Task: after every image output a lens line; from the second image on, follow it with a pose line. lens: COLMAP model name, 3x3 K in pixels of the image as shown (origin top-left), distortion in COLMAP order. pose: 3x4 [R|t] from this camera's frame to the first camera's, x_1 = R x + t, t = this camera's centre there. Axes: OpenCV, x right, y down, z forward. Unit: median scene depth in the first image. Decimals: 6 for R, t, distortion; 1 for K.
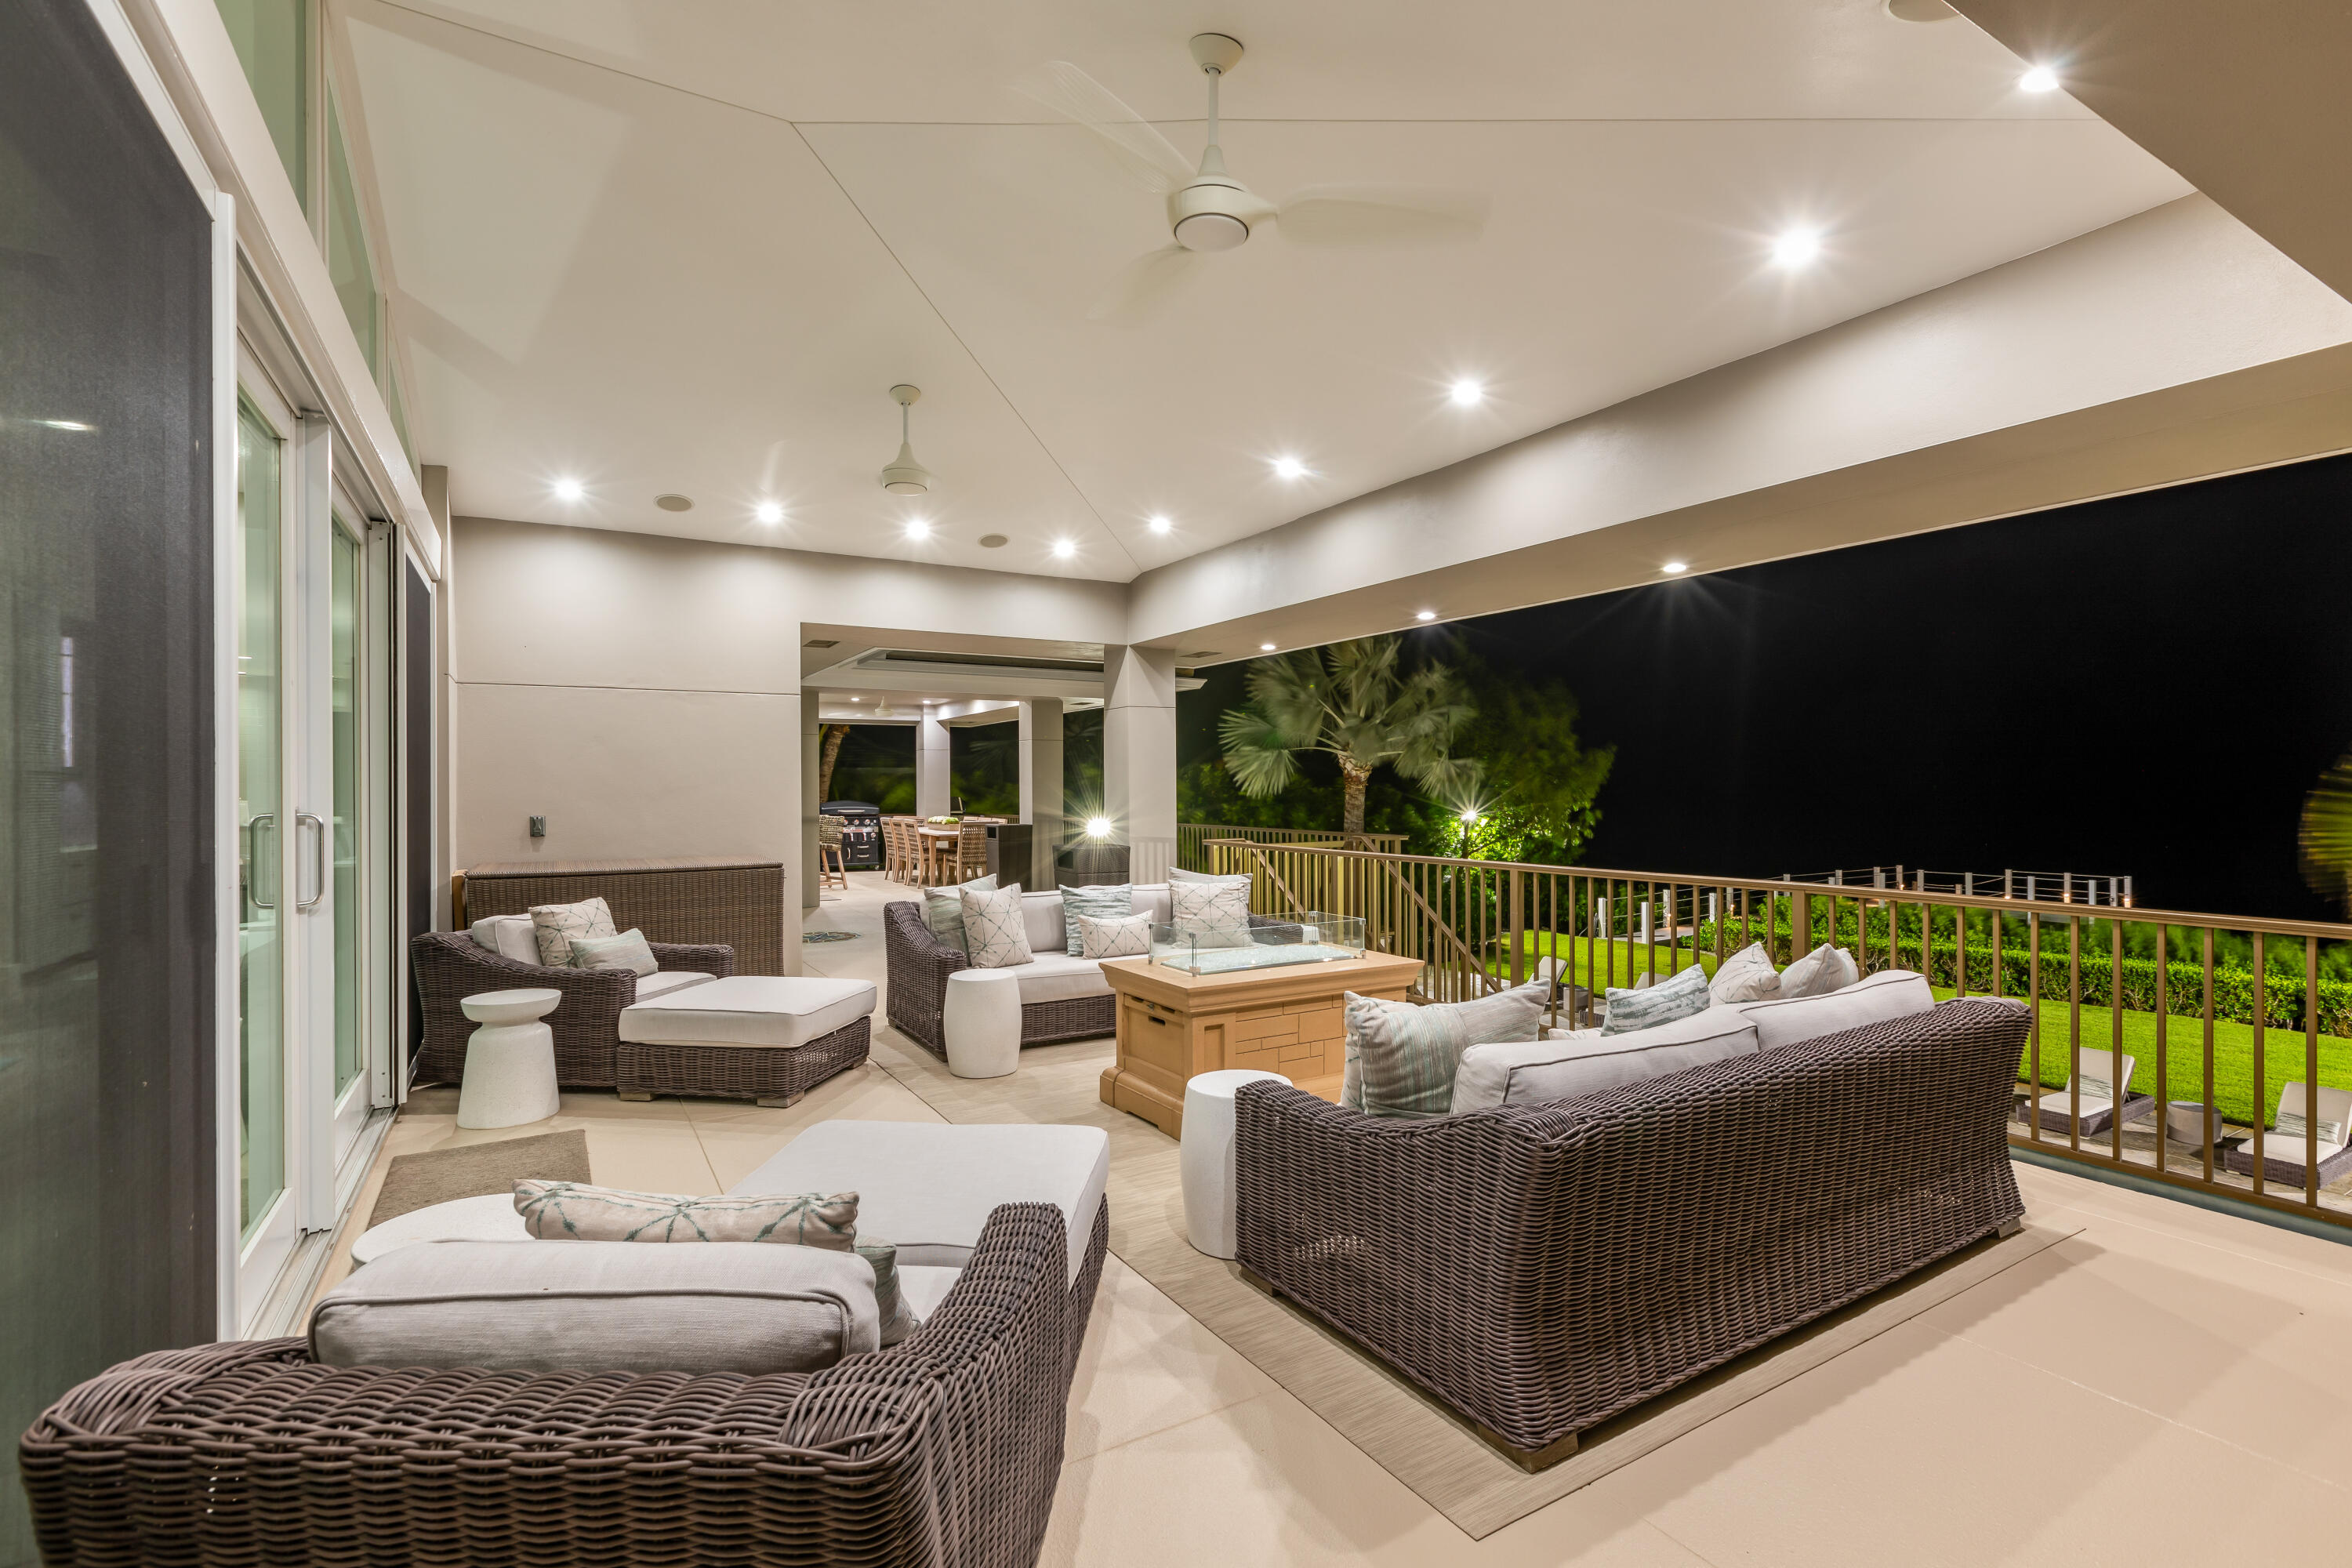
lens RADIAL K [[1070.7, 0, 1197.6], [0, 1070.7, 778.9], [0, 0, 1]] dist [-0.014456, 0.000761]
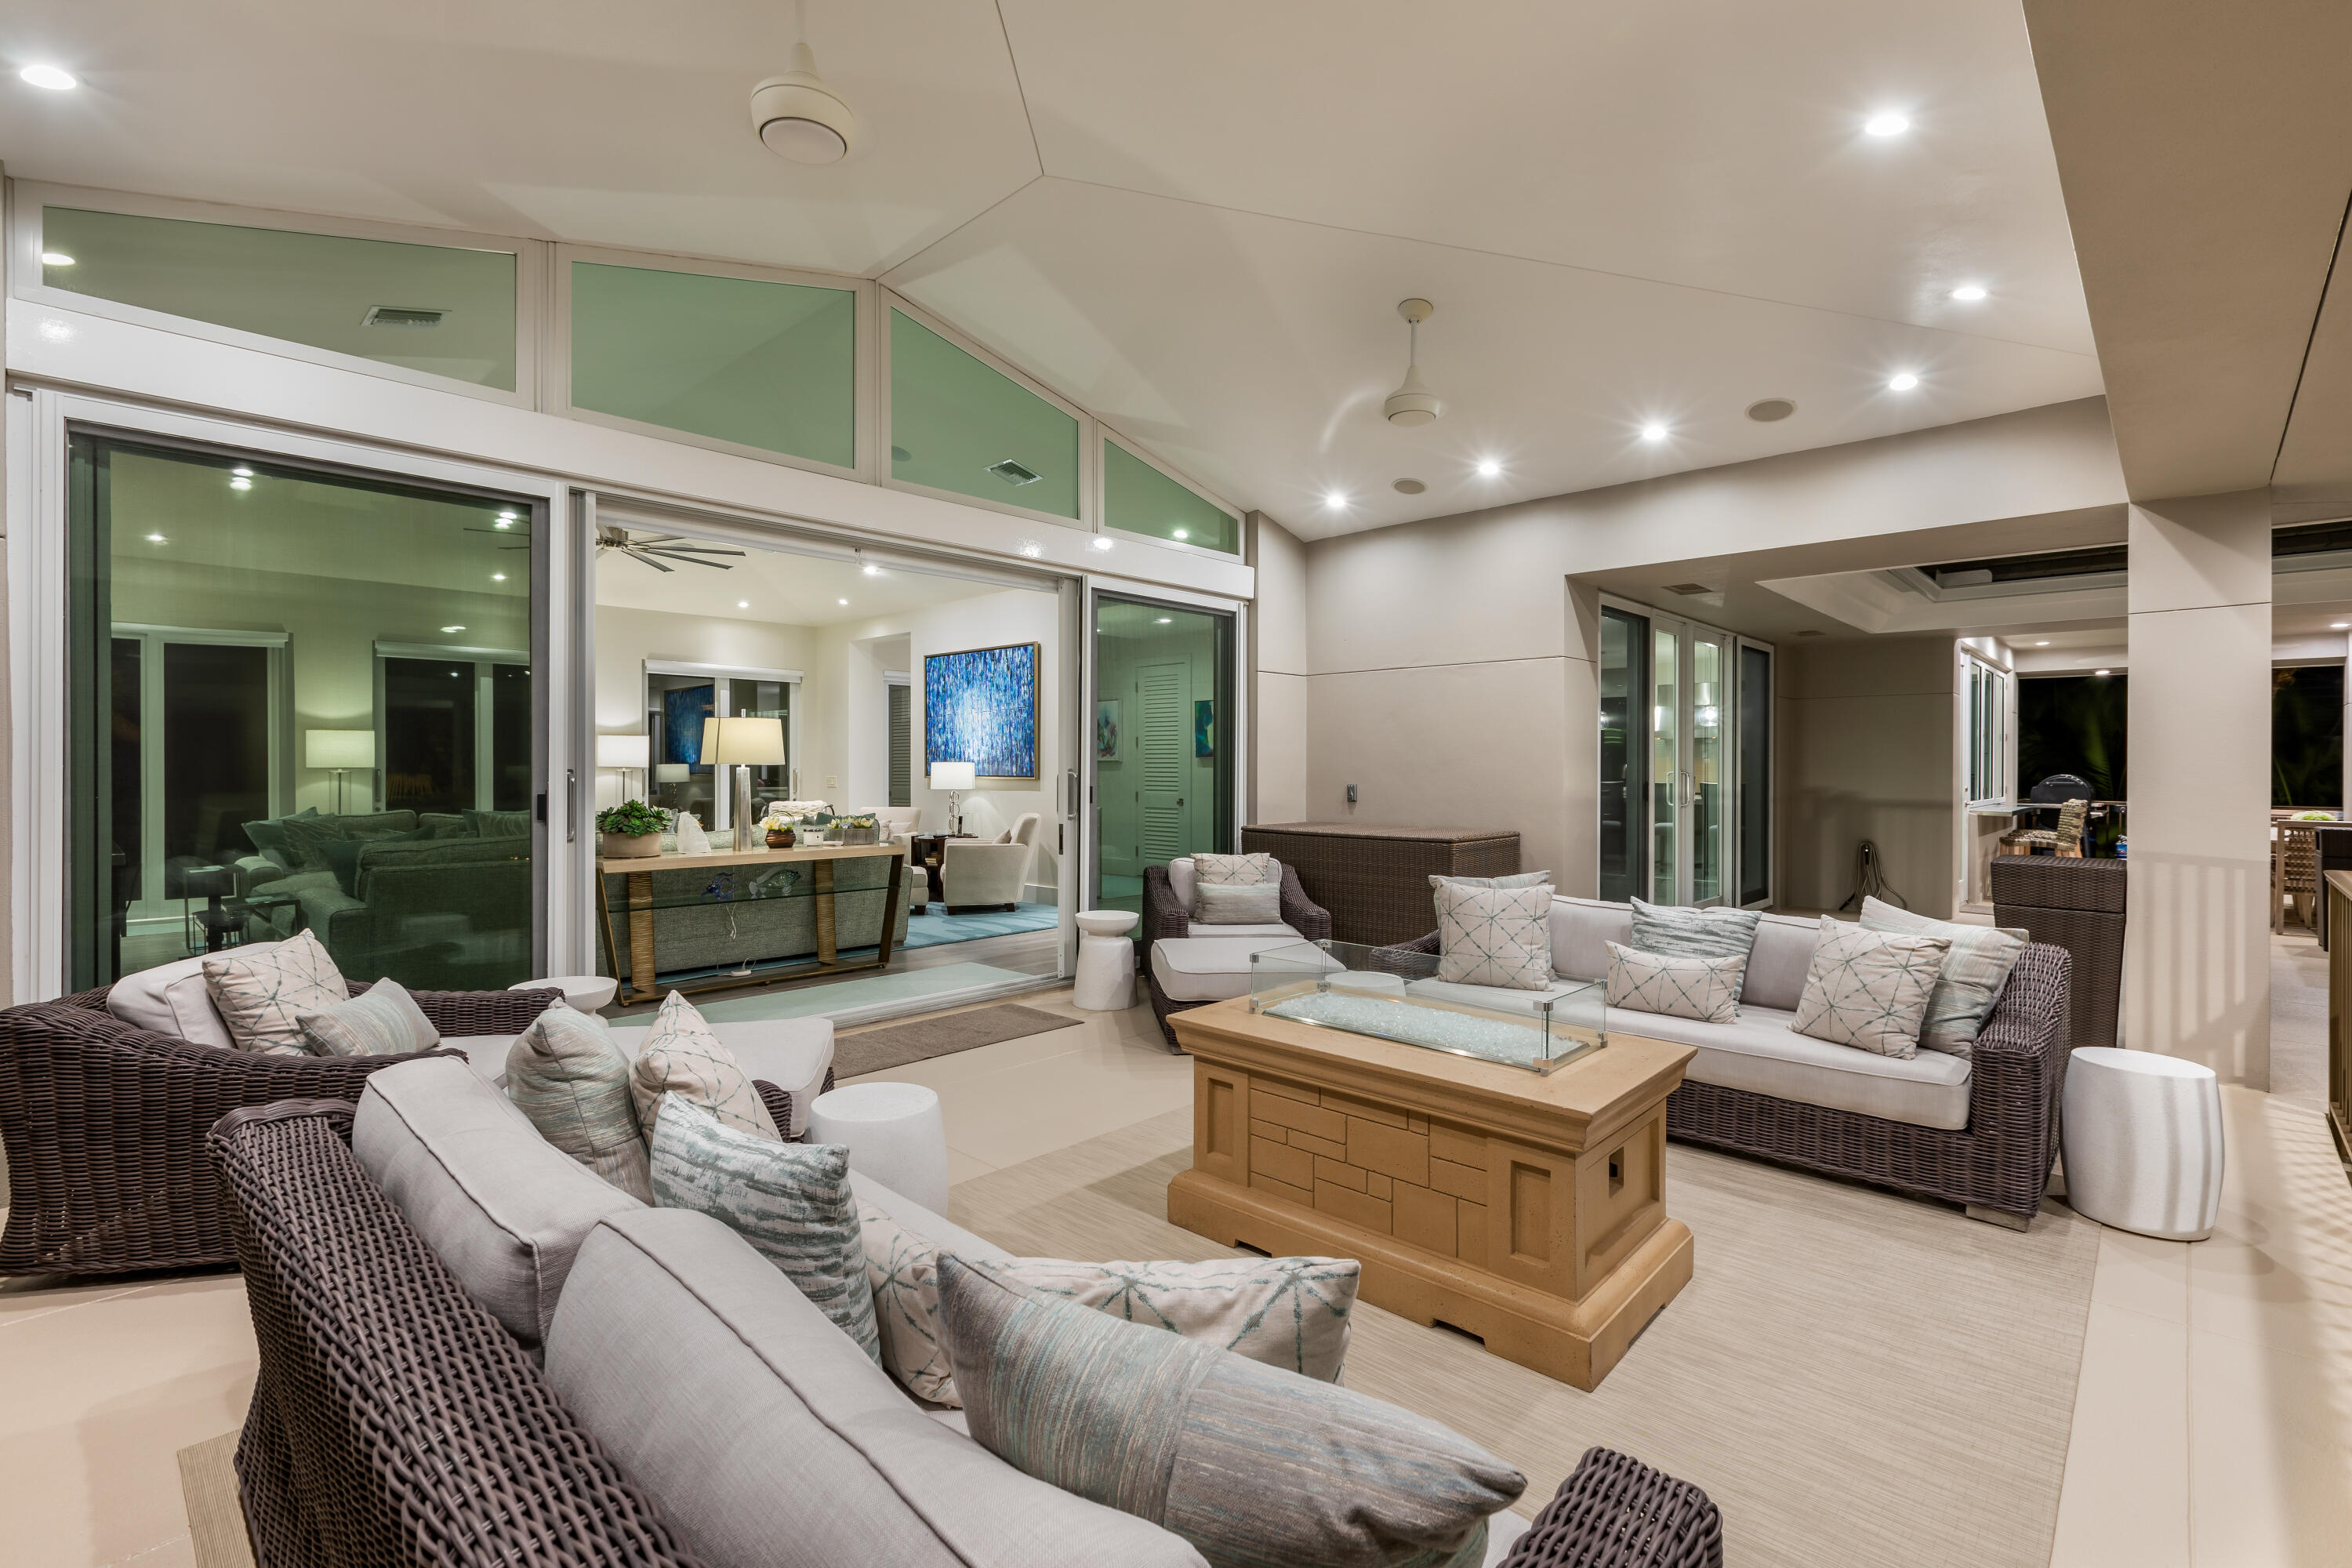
lens RADIAL K [[1070.7, 0, 1168.0], [0, 1070.7, 771.2], [0, 0, 1]] dist [-0.014456, 0.000761]
pose [[0.232996, 0.011410, -0.972411, 0.454434], [-0.003114, 0.999935, 0.010987, 0.007619], [0.972473, 0.000468, 0.233017, 0.507448]]
